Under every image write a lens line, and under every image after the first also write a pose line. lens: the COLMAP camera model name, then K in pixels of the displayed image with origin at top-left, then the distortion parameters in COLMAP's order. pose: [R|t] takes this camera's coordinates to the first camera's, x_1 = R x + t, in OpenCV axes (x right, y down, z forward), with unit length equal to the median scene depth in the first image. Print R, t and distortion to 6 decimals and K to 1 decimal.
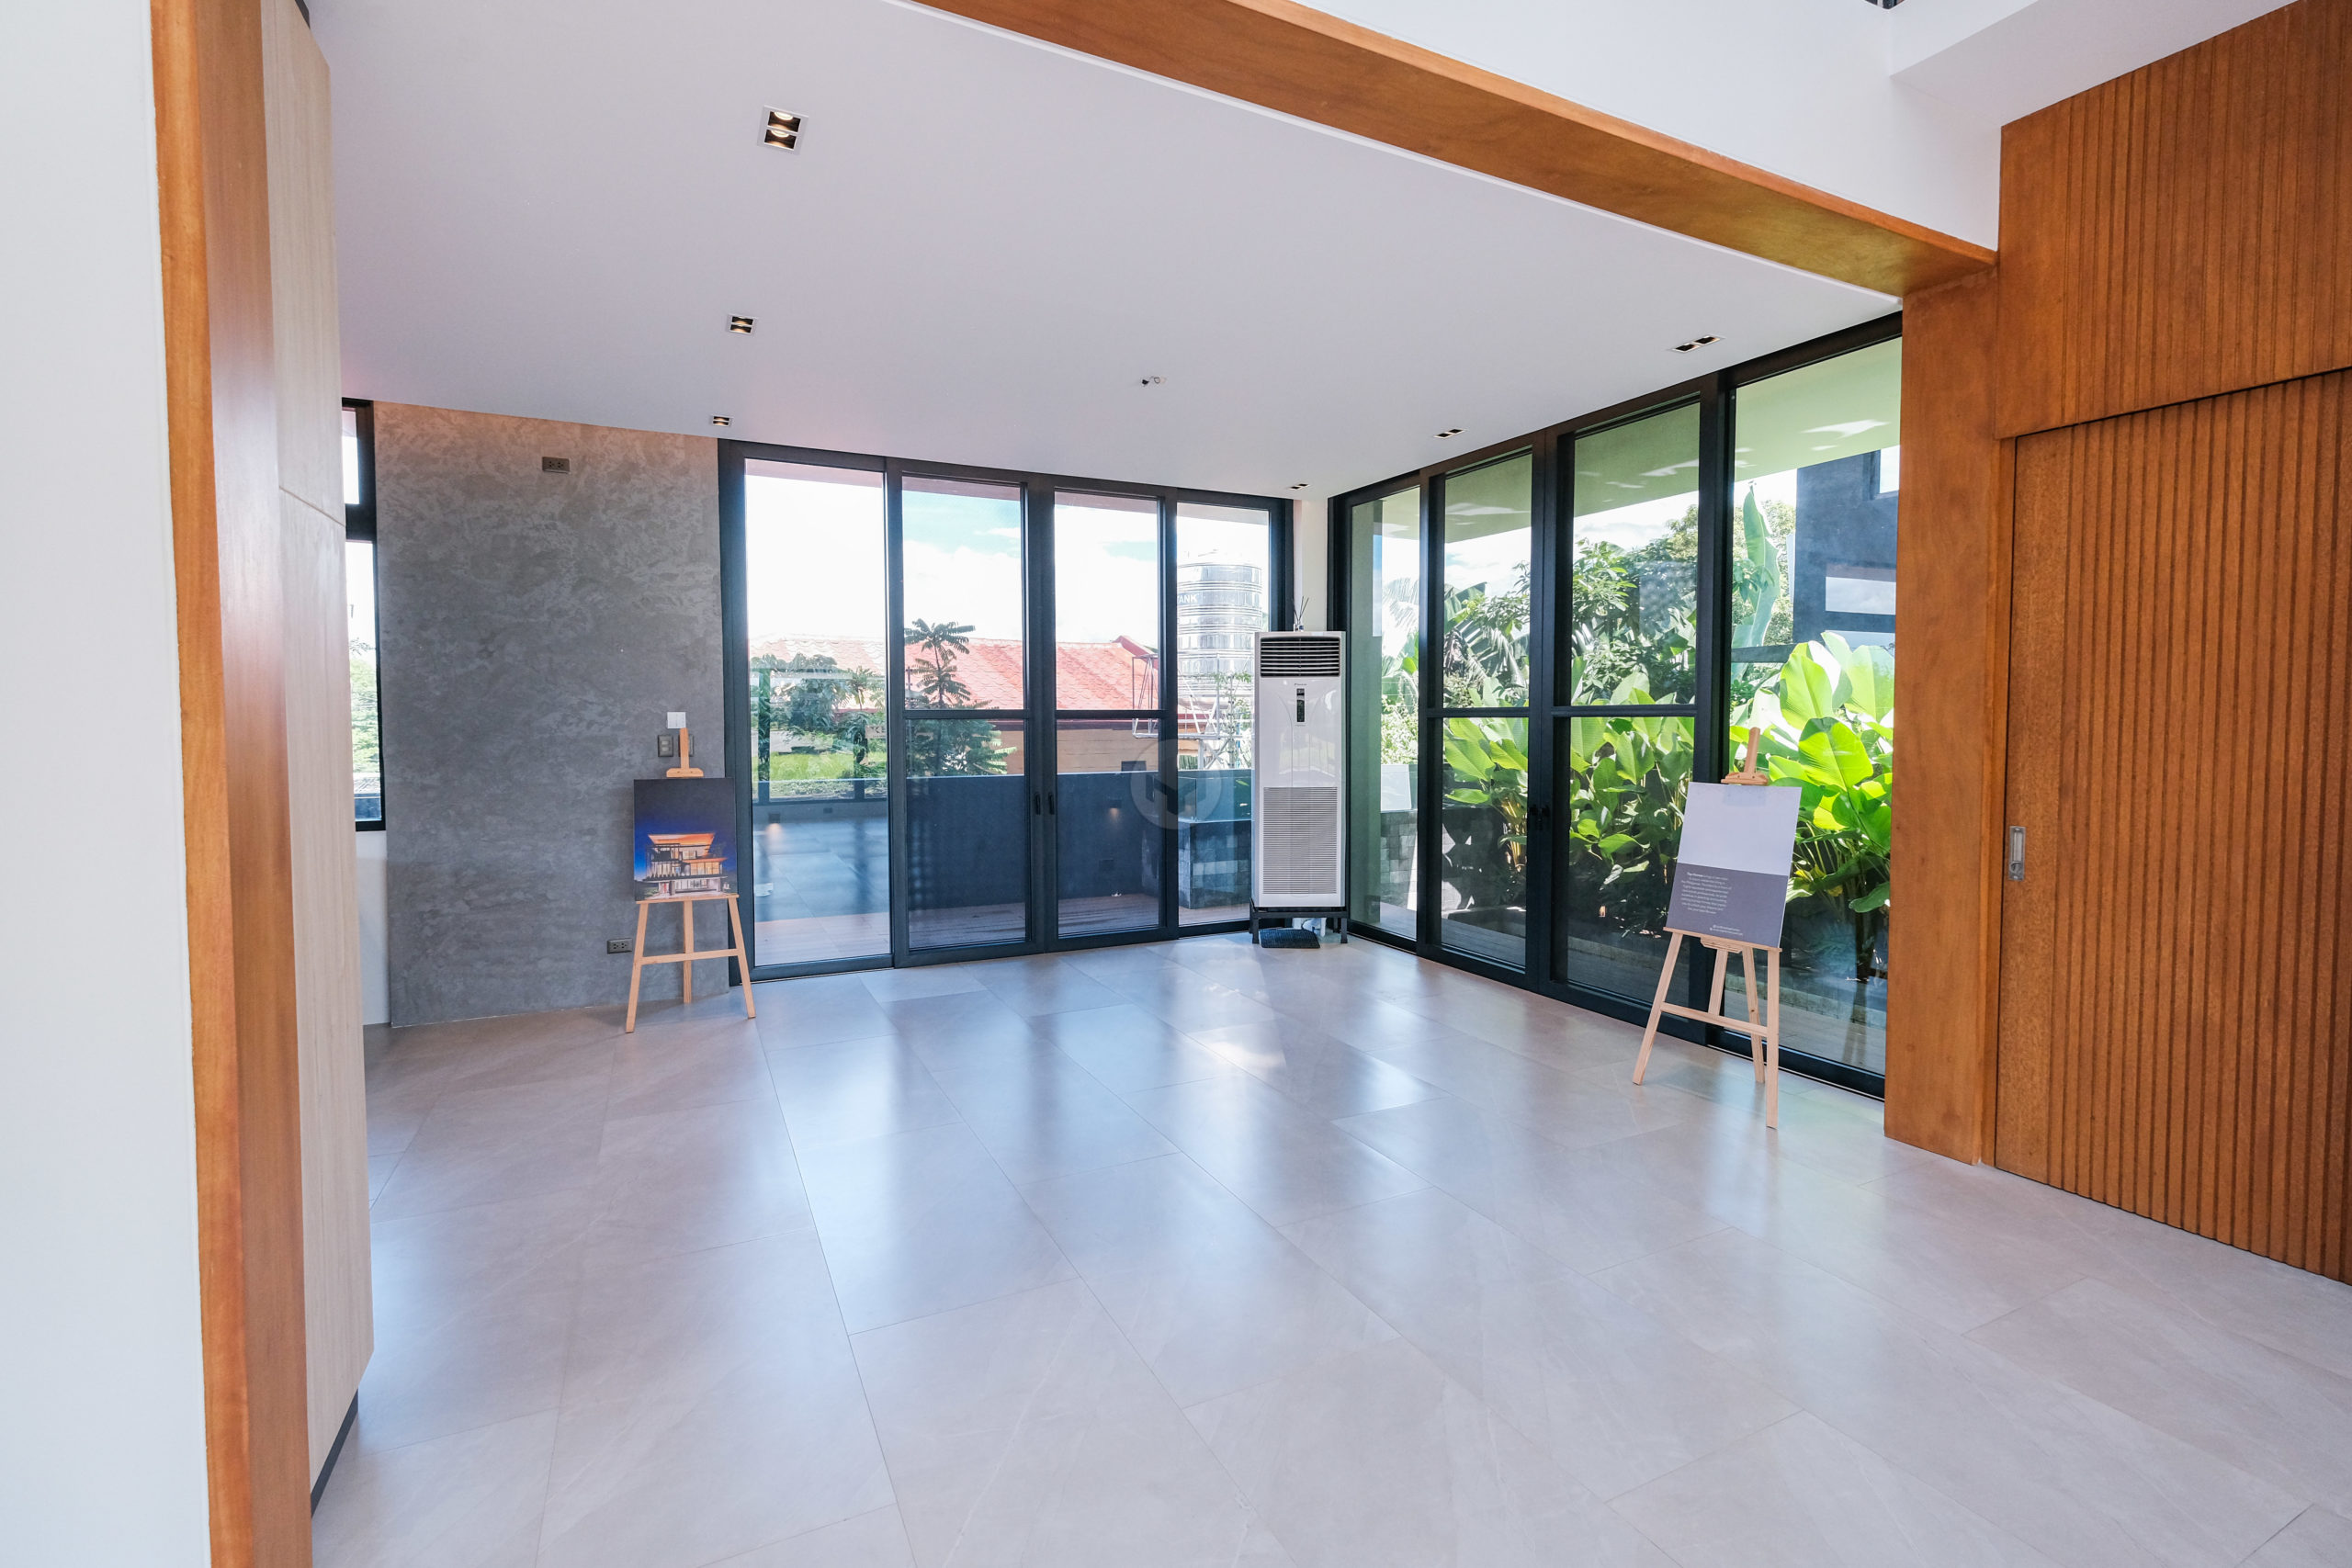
lens RADIAL K [[1045.2, 0, 1180.7], [0, 1045.2, 758.8], [0, 0, 1]] dist [-0.000759, 0.001019]
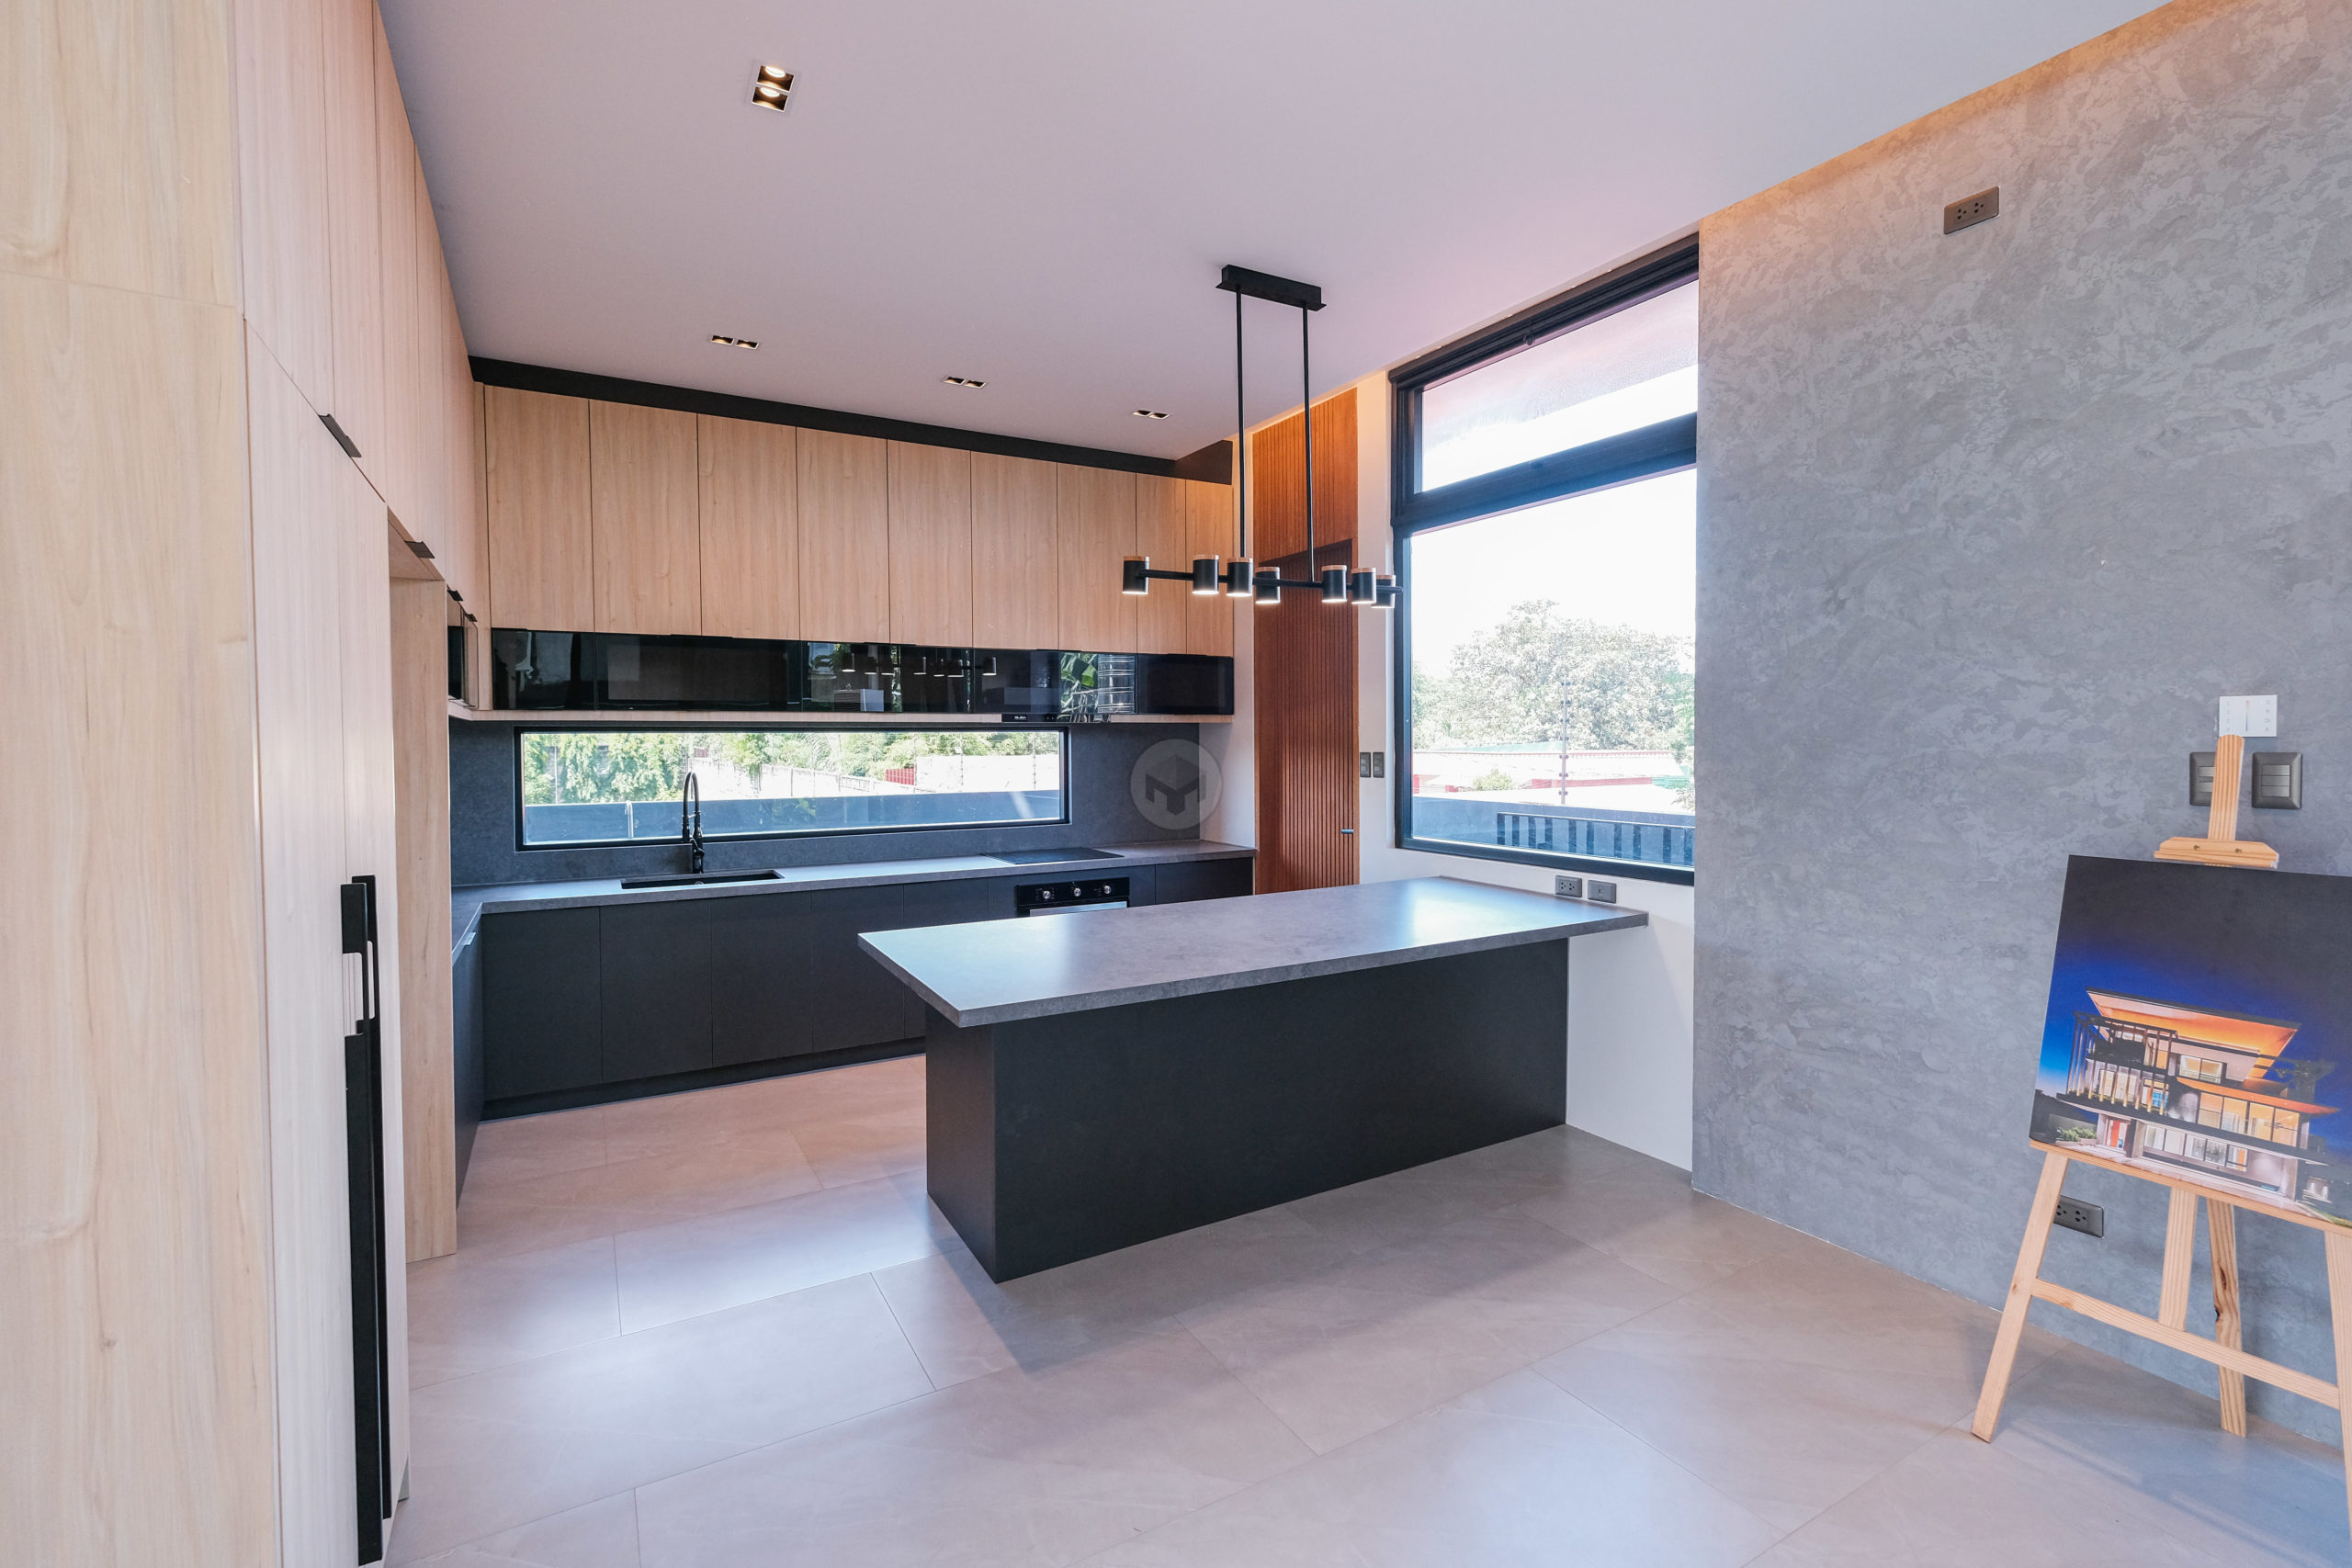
lens RADIAL K [[1045.2, 0, 1170.0], [0, 1045.2, 761.6], [0, 0, 1]] dist [-0.000759, 0.001019]
pose [[0.067081, 0.023934, -0.997460, -0.116790], [-0.030580, 0.999292, 0.021922, -0.016438], [0.997279, 0.029032, 0.067765, 0.589070]]
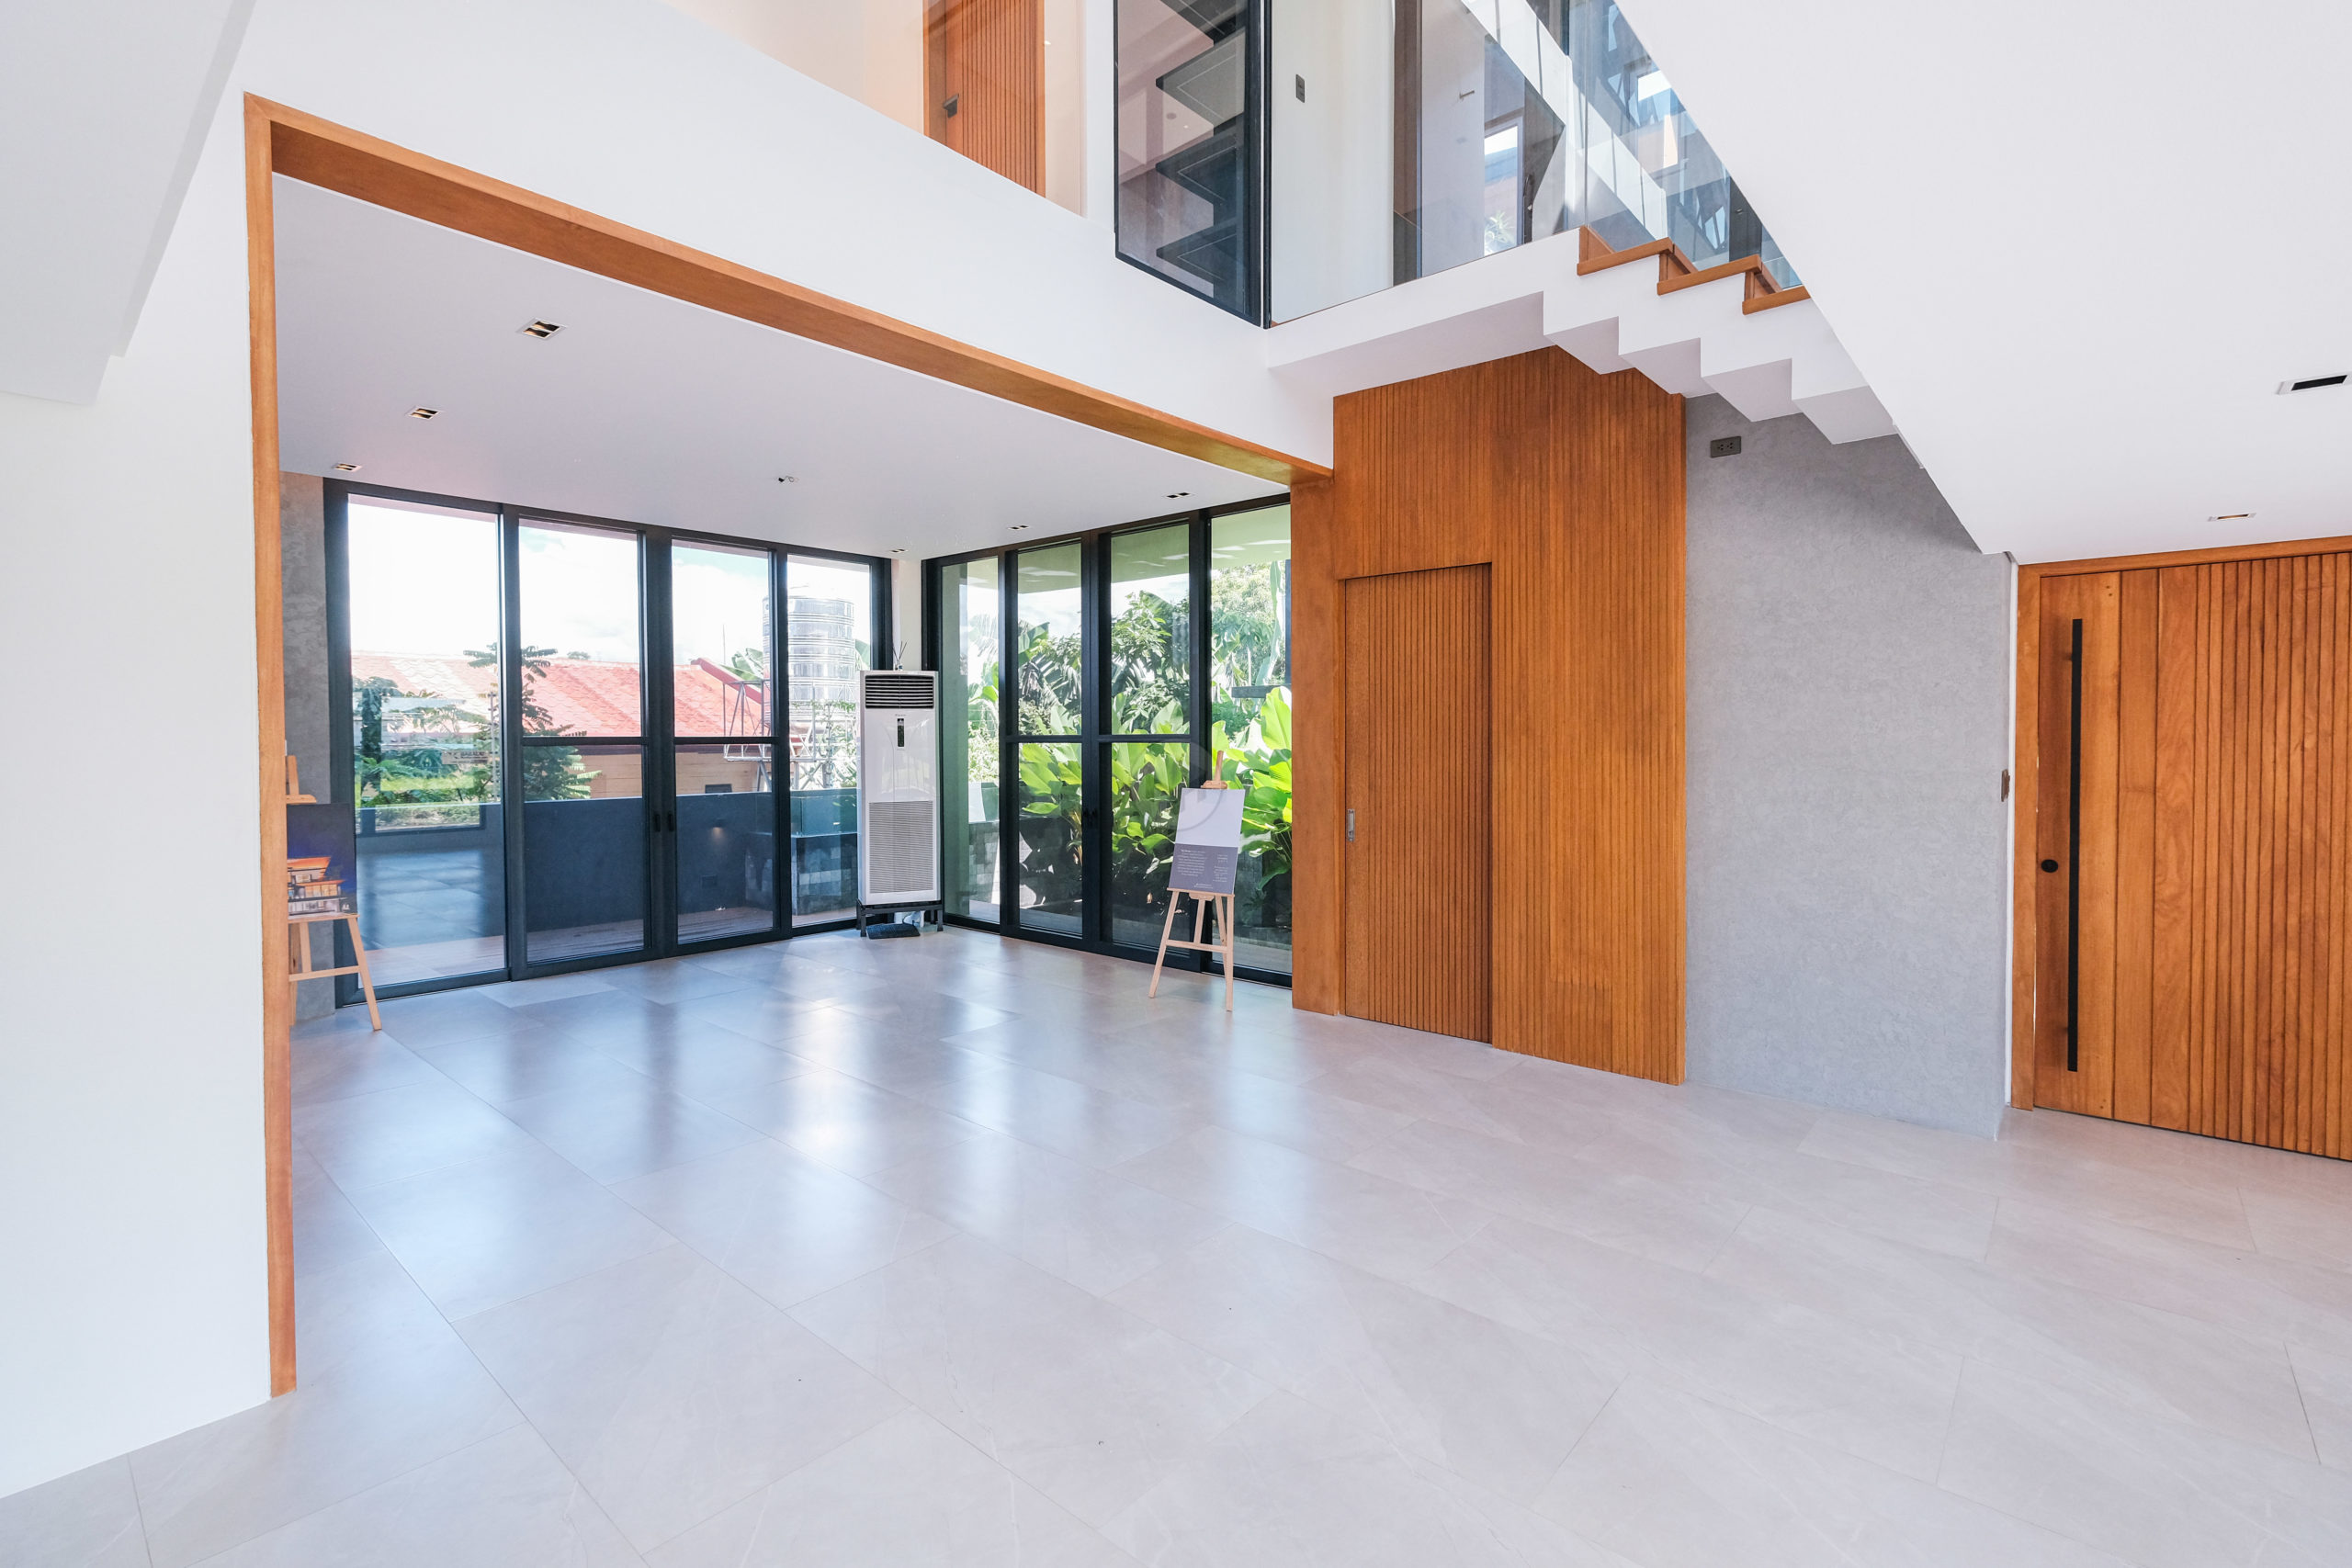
lens RADIAL K [[1045.2, 0, 1170.9], [0, 1045.2, 761.9], [0, 0, 1]] dist [-0.000759, 0.001019]
pose [[0.926501, -0.009350, 0.376177, -0.062174], [0.015740, 0.999779, -0.013918, 0.004448], [-0.375964, 0.018816, 0.926443, -0.278711]]
